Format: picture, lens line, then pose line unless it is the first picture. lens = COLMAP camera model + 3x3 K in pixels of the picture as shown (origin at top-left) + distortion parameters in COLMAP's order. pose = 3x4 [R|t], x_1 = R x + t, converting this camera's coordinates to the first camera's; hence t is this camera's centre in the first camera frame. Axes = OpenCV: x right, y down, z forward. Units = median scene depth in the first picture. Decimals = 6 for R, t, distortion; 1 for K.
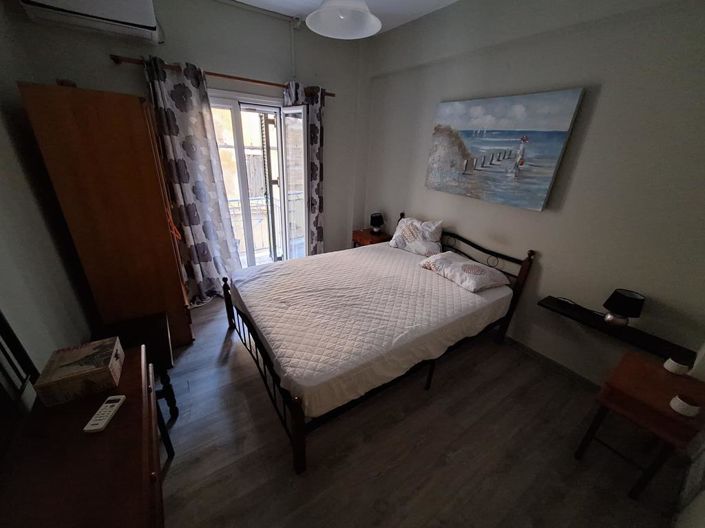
lens RADIAL K [[277.2, 0, 349.4], [0, 277.2, 269.5], [0, 0, 1]] dist [-0.002601, 0.000202]
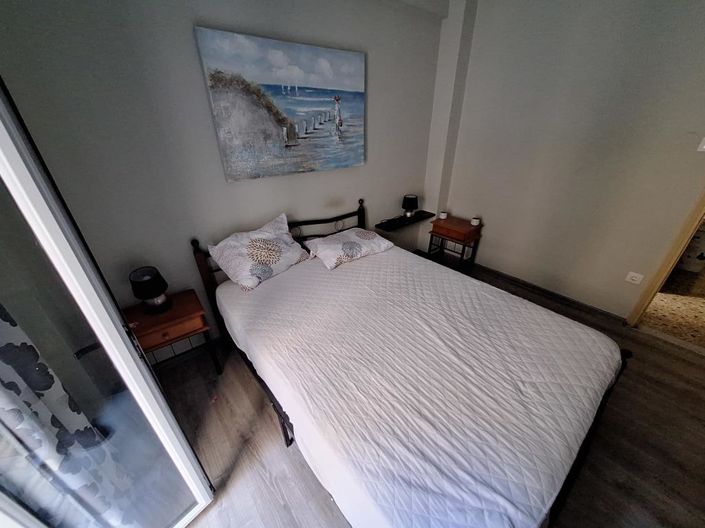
lens RADIAL K [[277.2, 0, 349.4], [0, 277.2, 269.5], [0, 0, 1]] dist [-0.002601, 0.000202]
pose [[-0.096003, -0.523213, 0.846777, -0.472338], [0.409001, 0.754838, 0.512775, -0.447576], [-0.907470, 0.395560, 0.141528, 0.948671]]
